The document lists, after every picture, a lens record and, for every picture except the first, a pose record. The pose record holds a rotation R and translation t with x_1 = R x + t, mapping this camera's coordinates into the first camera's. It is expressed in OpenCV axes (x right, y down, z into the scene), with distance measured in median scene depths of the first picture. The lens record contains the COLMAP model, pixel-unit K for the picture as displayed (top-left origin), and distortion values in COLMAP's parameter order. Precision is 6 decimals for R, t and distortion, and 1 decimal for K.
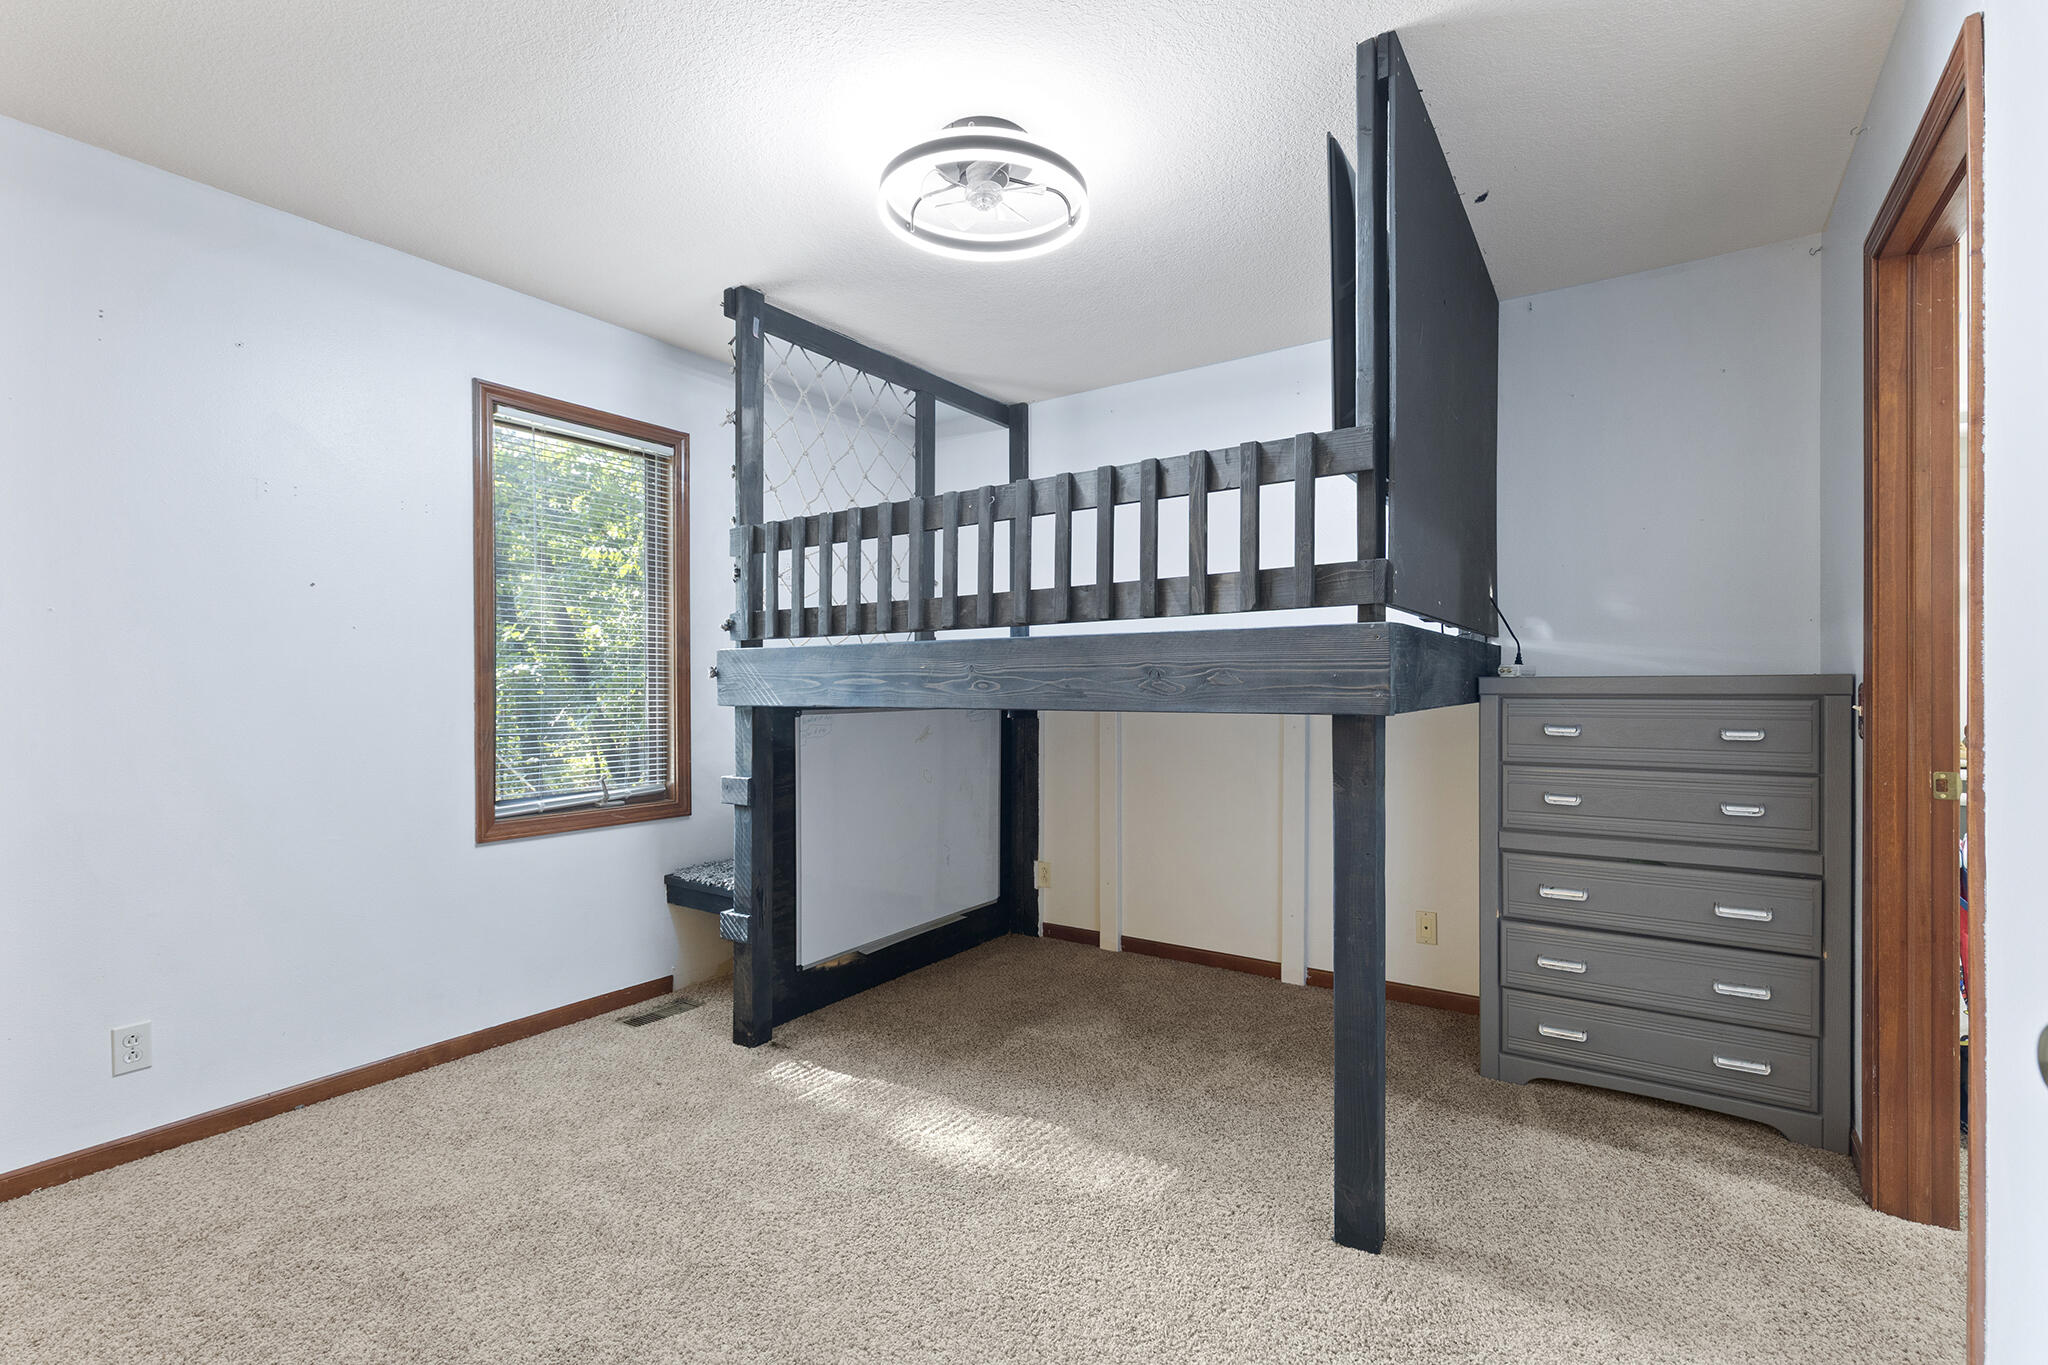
lens RADIAL K [[919.0, 0, 1023.6], [0, 919.0, 683.7], [0, 0, 1]] dist [0.008693, -0.004210]
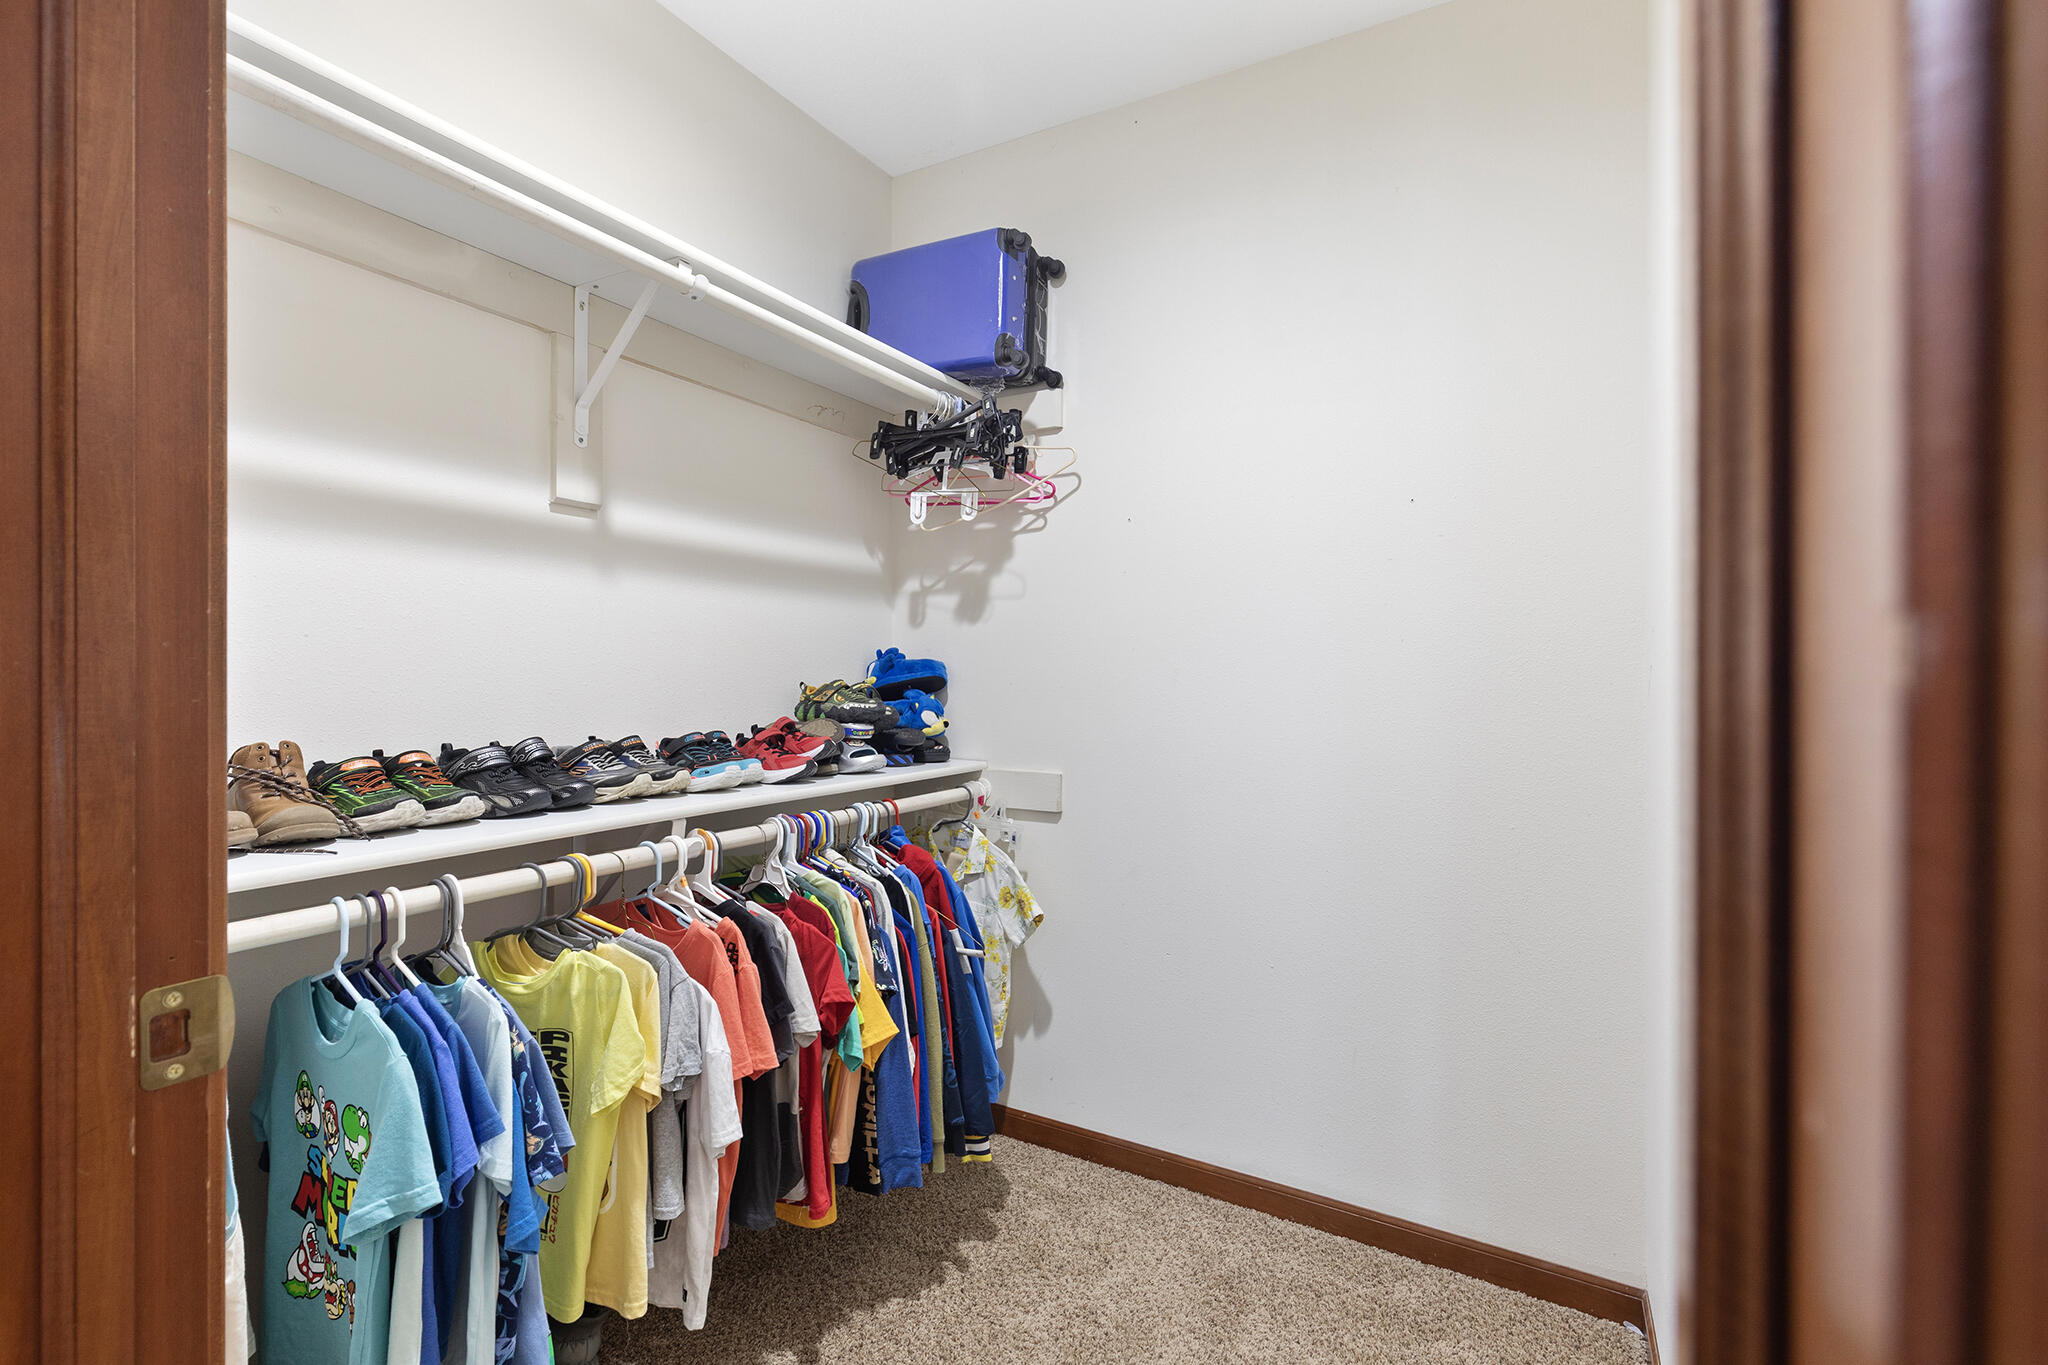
lens RADIAL K [[919.0, 0, 1023.8], [0, 919.0, 677.5], [0, 0, 1]] dist [0.008693, -0.004210]
pose [[-0.087429, -0.001652, 0.996169, 0.698649], [-0.000890, 0.999998, 0.001580, 0.003667], [-0.996170, -0.000749, -0.087431, 0.770465]]
